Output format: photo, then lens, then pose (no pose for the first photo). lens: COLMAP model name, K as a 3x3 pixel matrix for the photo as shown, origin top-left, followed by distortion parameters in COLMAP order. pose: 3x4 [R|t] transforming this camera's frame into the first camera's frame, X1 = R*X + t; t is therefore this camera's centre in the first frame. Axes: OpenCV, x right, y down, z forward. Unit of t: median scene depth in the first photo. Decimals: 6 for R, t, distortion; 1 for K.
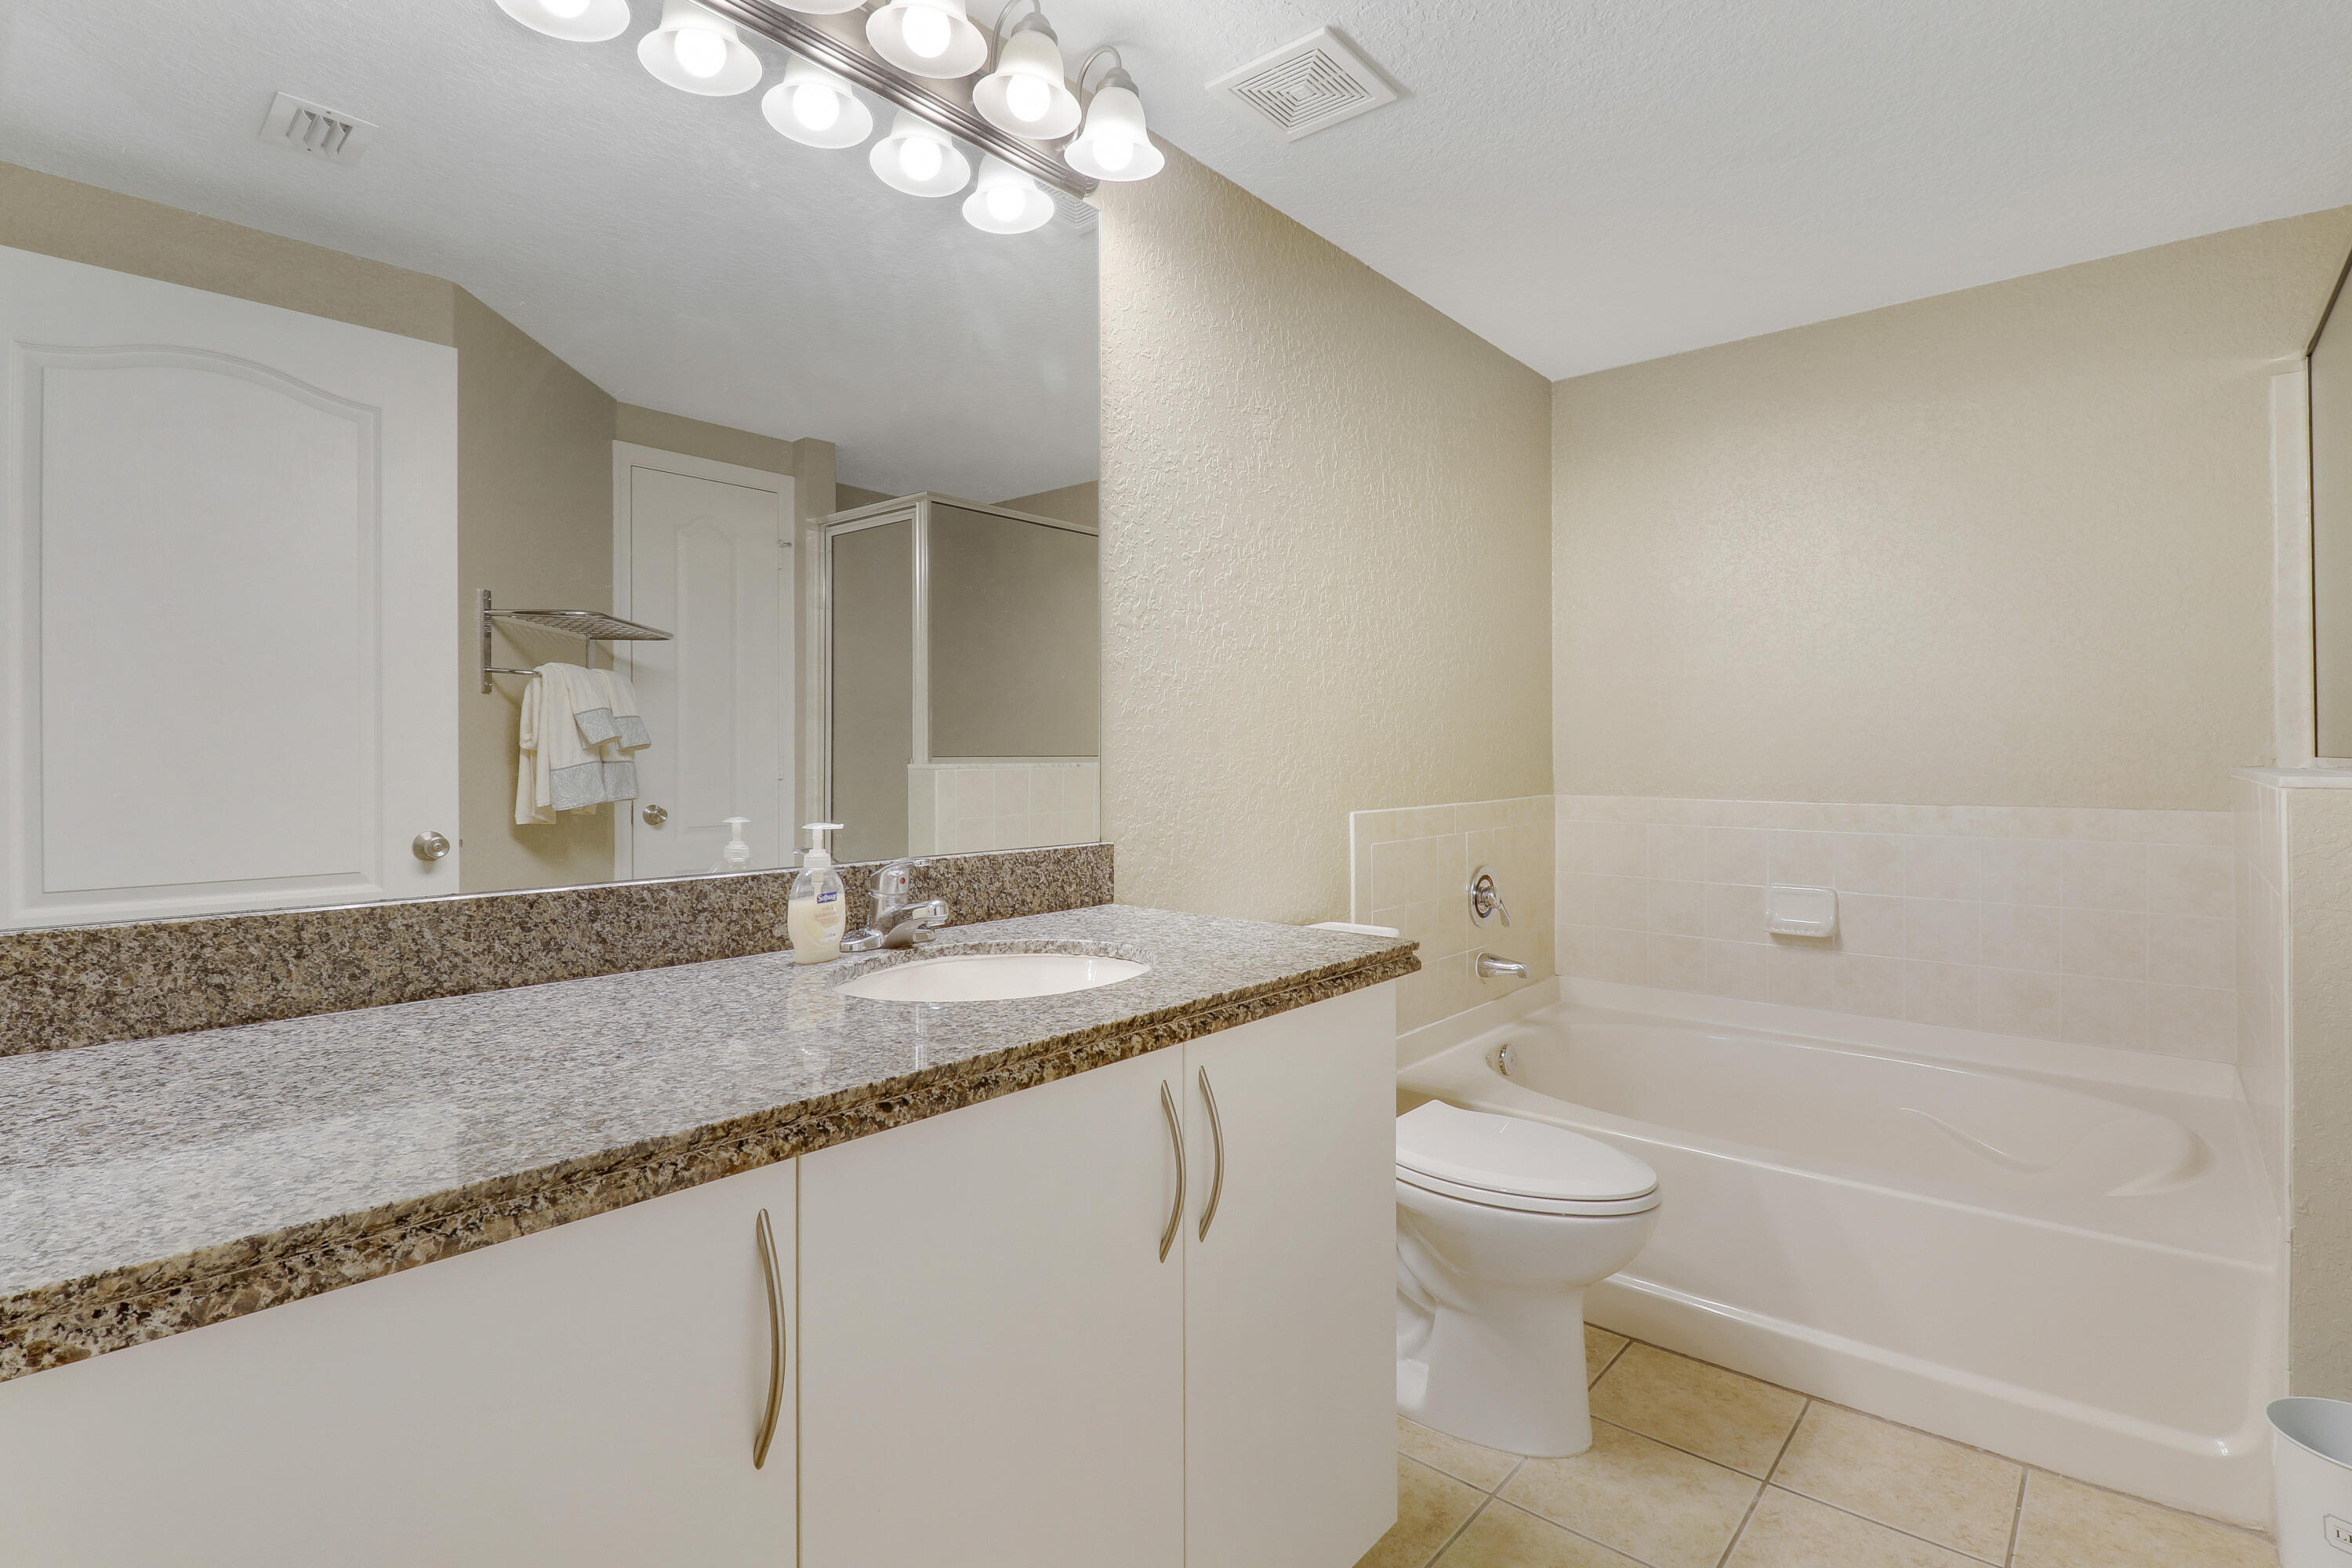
lens RADIAL K [[1134.3, 0, 1173.2], [0, 1134.3, 748.1], [0, 0, 1]] dist [0.016268, -0.019652]
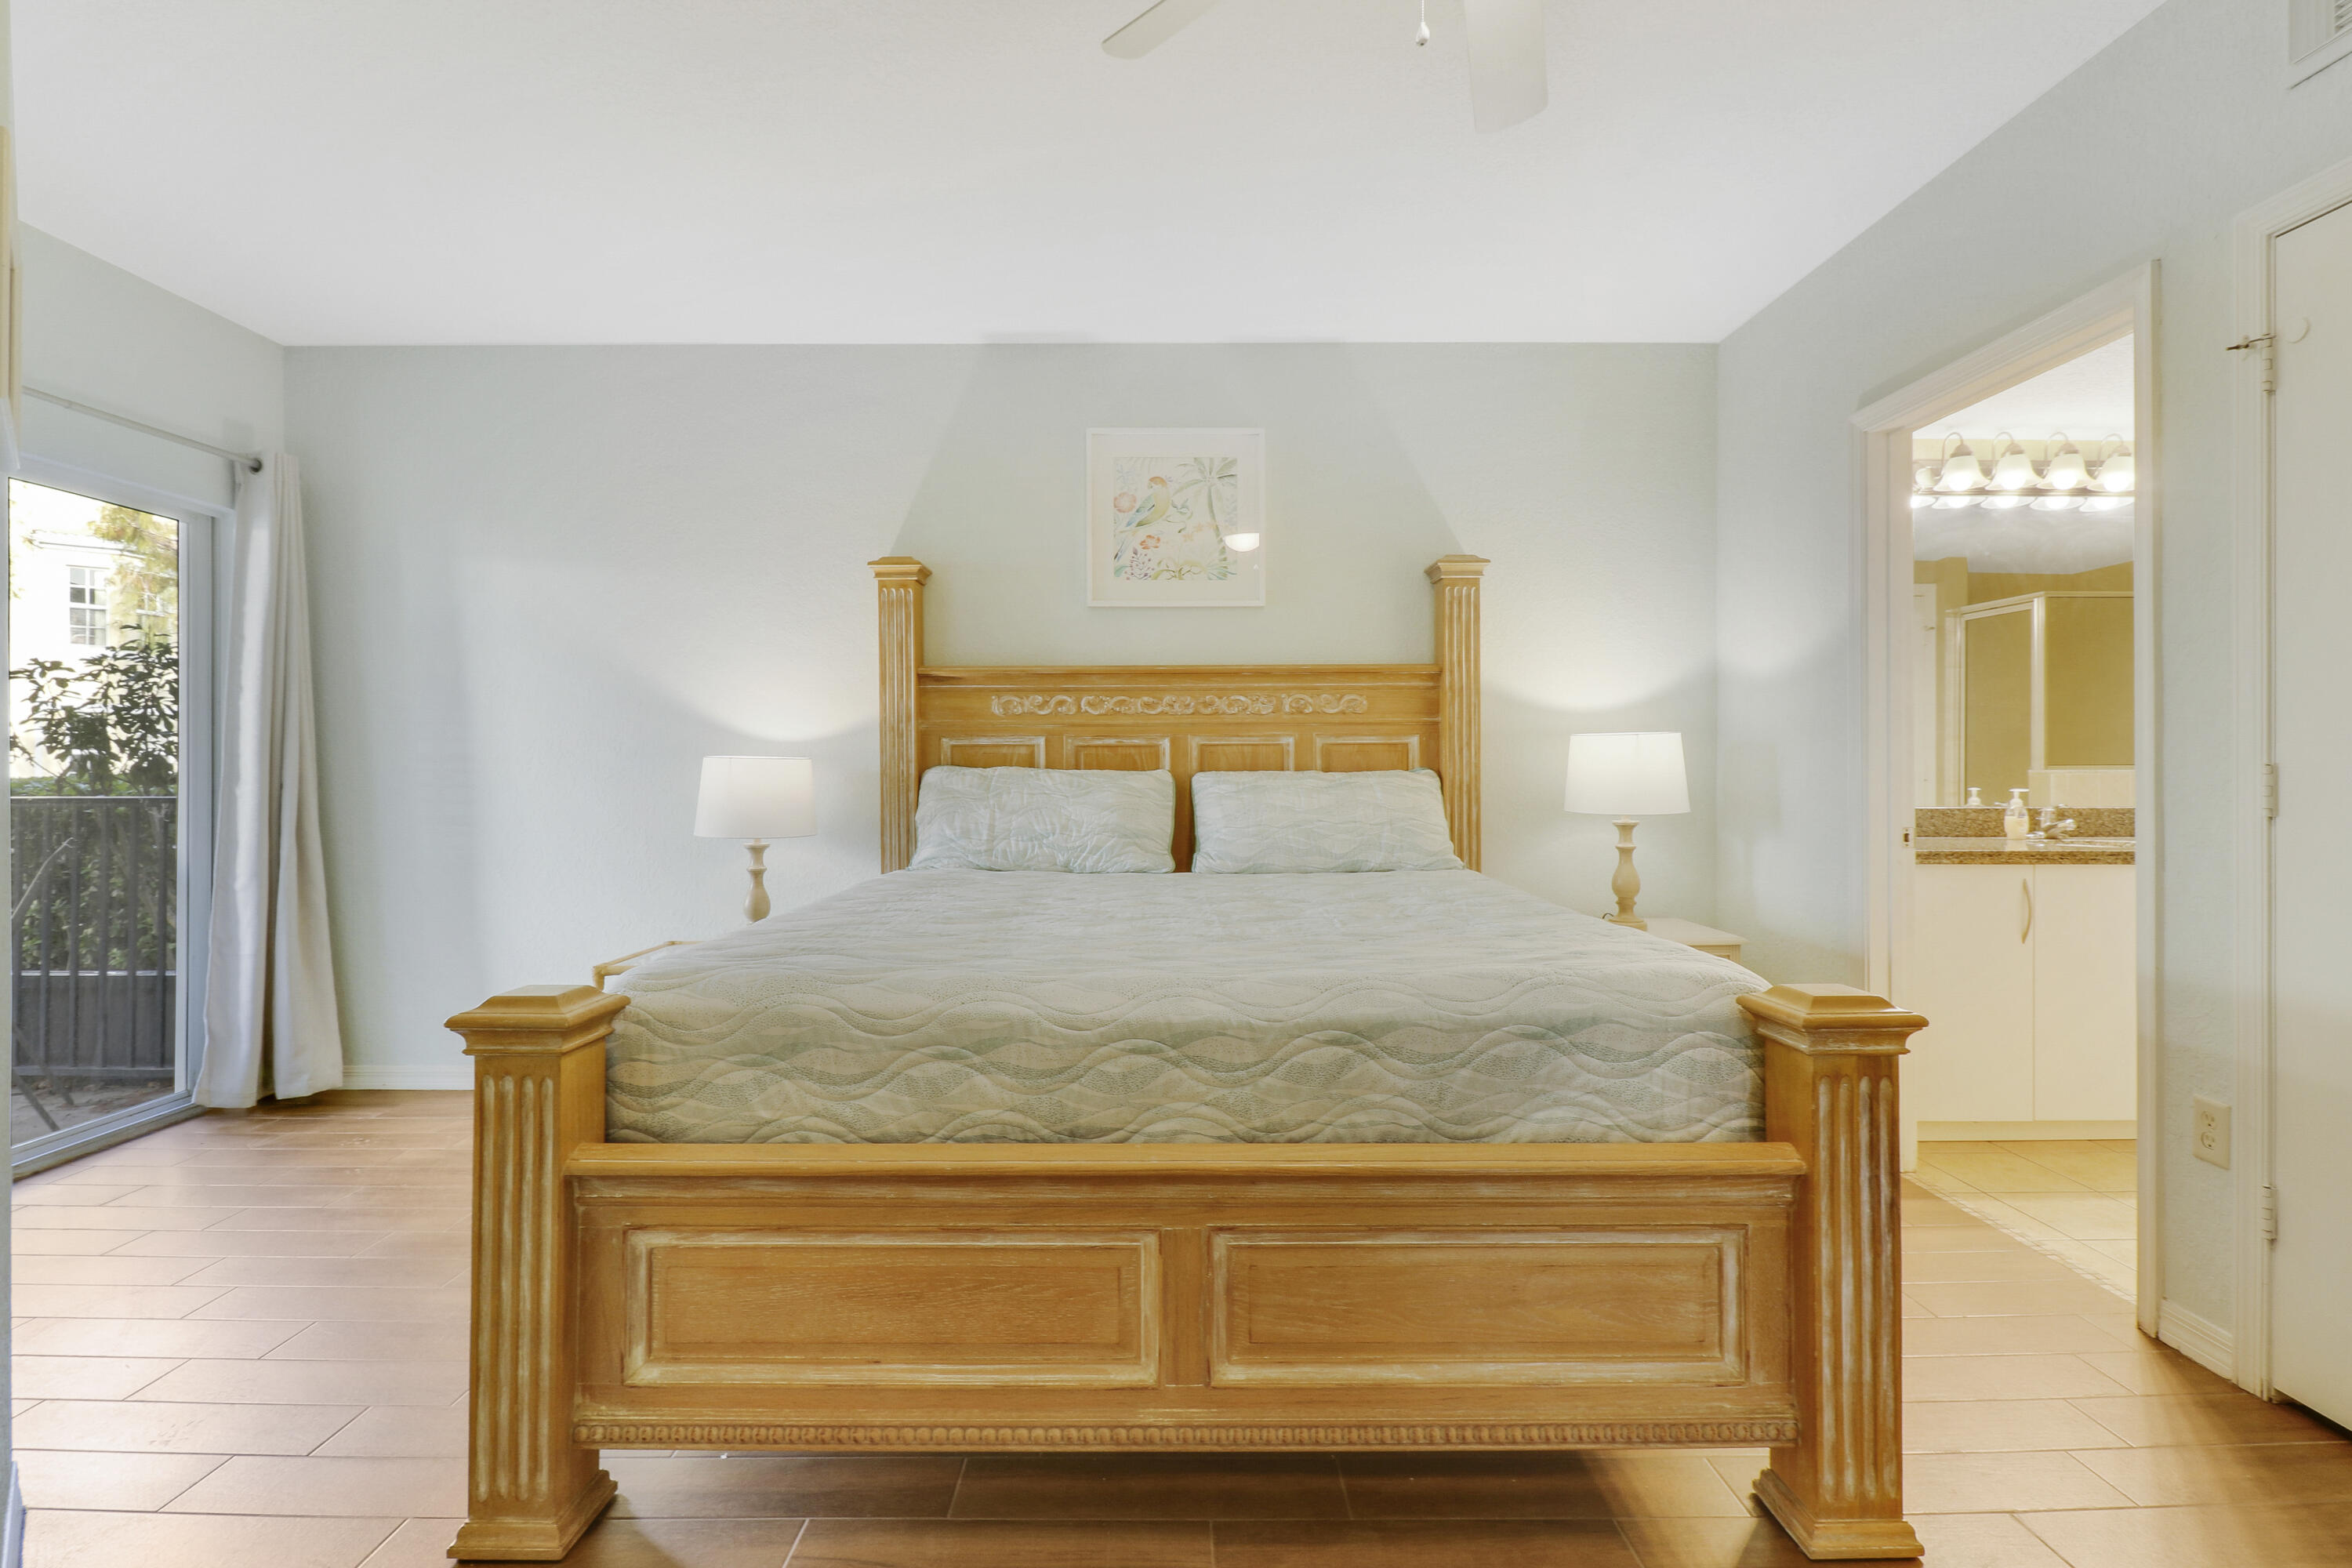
lens RADIAL K [[1121.3, 0, 1176.0], [0, 1121.3, 784.0], [0, 0, 1]] dist [0.011473, -0.016971]
pose [[0.665473, 0.014335, -0.746285, 0.327957], [0.003337, 0.999748, 0.022179, -0.011469], [0.746415, -0.017250, 0.665257, -2.134477]]
